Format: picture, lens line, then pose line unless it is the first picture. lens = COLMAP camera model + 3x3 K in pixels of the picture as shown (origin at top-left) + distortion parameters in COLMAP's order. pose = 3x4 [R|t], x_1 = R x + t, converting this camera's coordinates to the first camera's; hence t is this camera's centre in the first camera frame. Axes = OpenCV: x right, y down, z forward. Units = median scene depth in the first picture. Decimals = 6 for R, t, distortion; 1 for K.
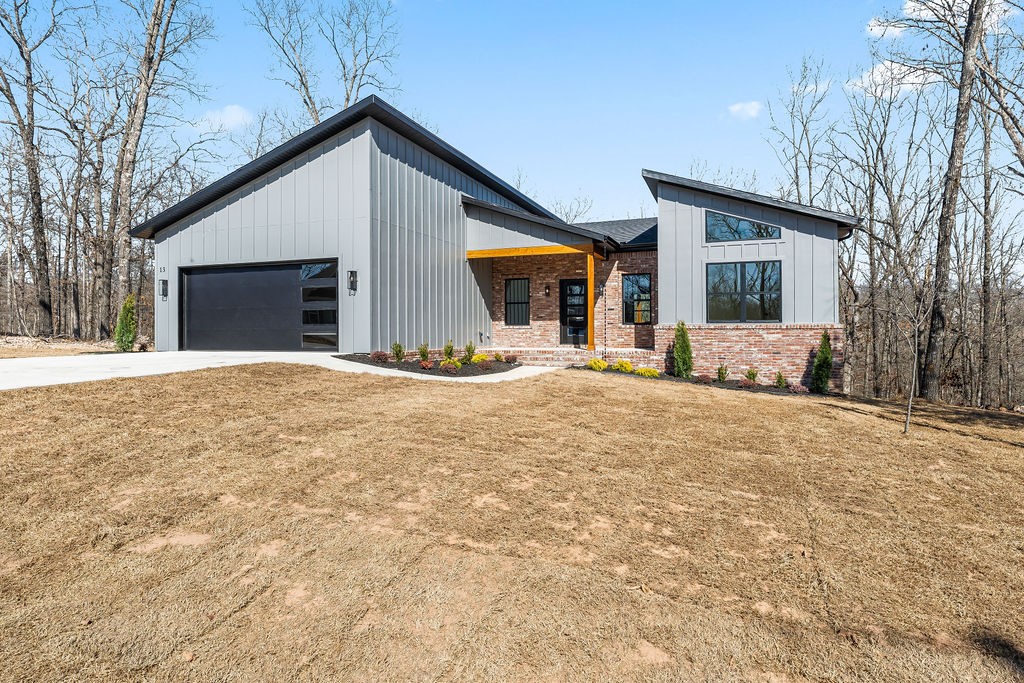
lens RADIAL K [[570.4, 0, 526.1], [0, 570.4, 341.3], [0, 0, 1]] dist [0.002029, 0.000222]
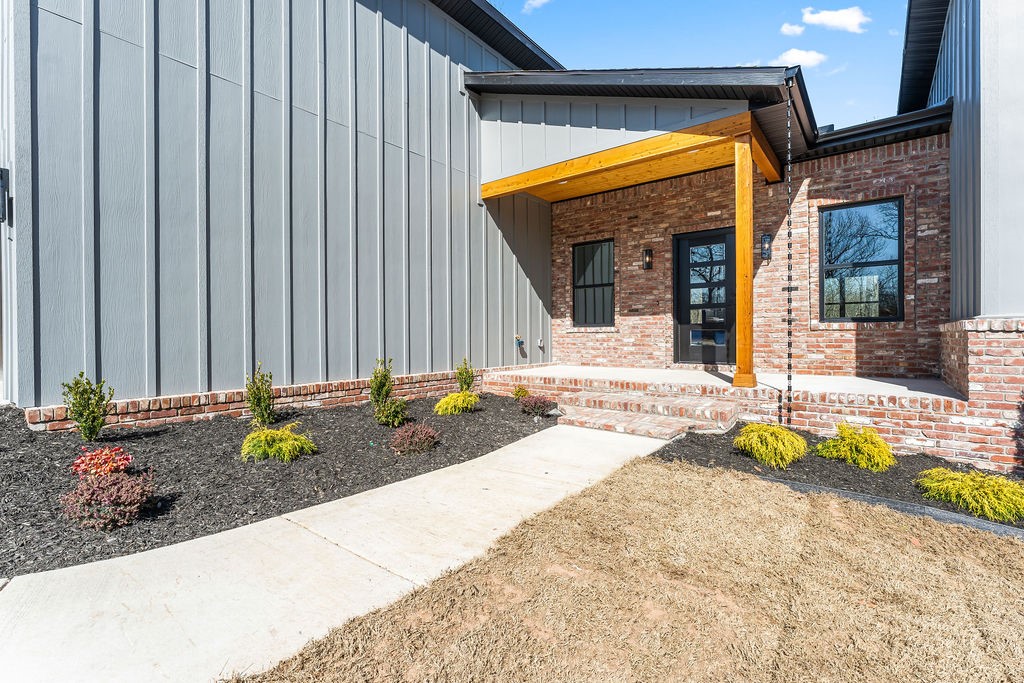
lens RADIAL K [[465.7, 0, 512.0], [0, 465.7, 341.5], [0, 0, 1]] dist [-0.003170, -0.000299]
pose [[0.946006, 0.002141, -0.324143, 0.063739], [-0.002830, 0.999995, -0.001654, -0.013578], [0.324138, 0.002482, 0.946007, 0.620789]]
